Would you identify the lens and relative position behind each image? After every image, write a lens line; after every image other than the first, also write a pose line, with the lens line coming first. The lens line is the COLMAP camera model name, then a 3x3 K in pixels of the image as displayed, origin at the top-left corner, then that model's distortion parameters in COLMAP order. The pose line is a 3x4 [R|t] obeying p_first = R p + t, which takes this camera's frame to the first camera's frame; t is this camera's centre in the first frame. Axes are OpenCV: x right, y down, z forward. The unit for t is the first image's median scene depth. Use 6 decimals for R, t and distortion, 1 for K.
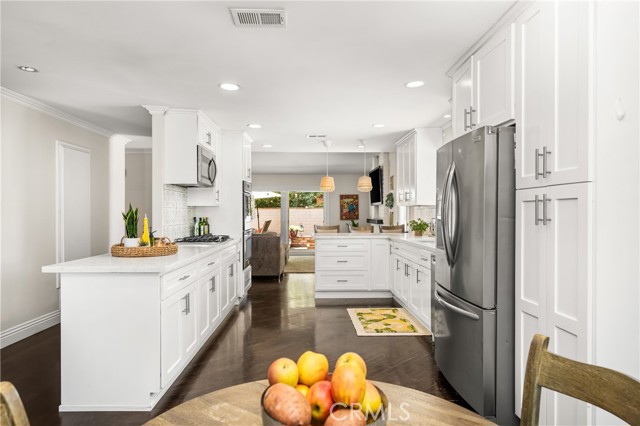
lens RADIAL K [[395.8, 0, 318.9], [0, 395.8, 218.9], [0, 0, 1]] dist [-0.005878, 0.002149]
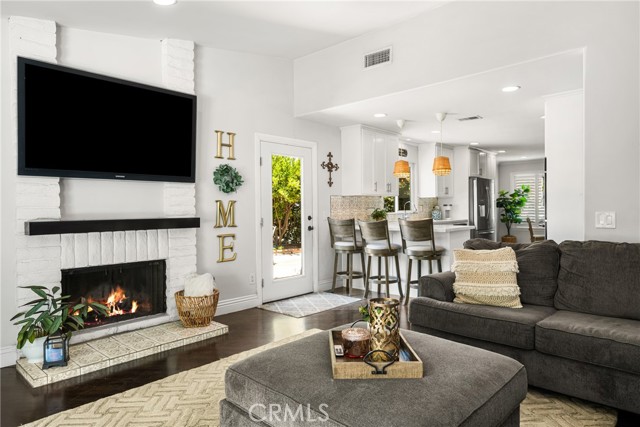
lens RADIAL K [[395.8, 0, 318.6], [0, 395.8, 217.3], [0, 0, 1]] dist [-0.005878, 0.002149]
pose [[-0.714907, -0.003415, 0.699211, -0.397273], [0.024999, 0.999224, 0.030440, -0.012265], [-0.698773, 0.039241, -0.714267, 1.888832]]
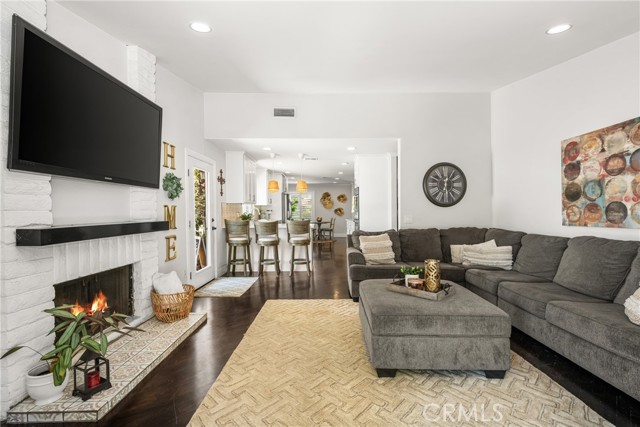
lens RADIAL K [[279.4, 0, 325.6], [0, 279.4, 217.7], [0, 0, 1]] dist [0.000599, 0.000097]
pose [[-0.999808, 0.004106, 0.019167, -0.078806], [0.004873, 0.999182, 0.040148, -0.022163], [-0.018986, 0.040234, -0.999010, 2.066332]]
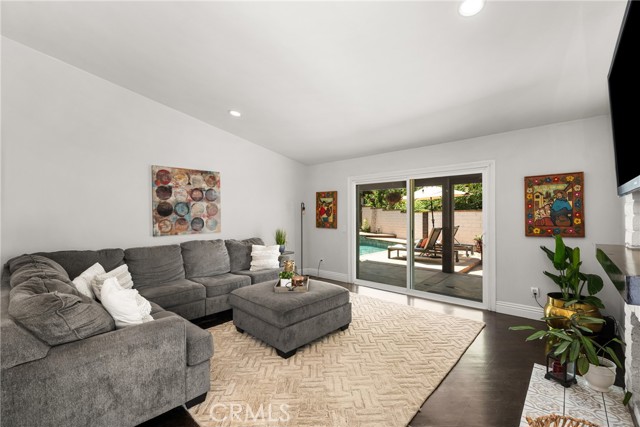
lens RADIAL K [[268.9, 0, 322.9], [0, 268.9, 213.1], [0, 0, 1]] dist [-0.010064, 0.000093]
pose [[0.702087, -0.007128, -0.712056, 0.211205], [-0.009518, 0.999767, -0.019393, -0.029235], [0.712028, 0.020393, 0.701855, 1.290050]]
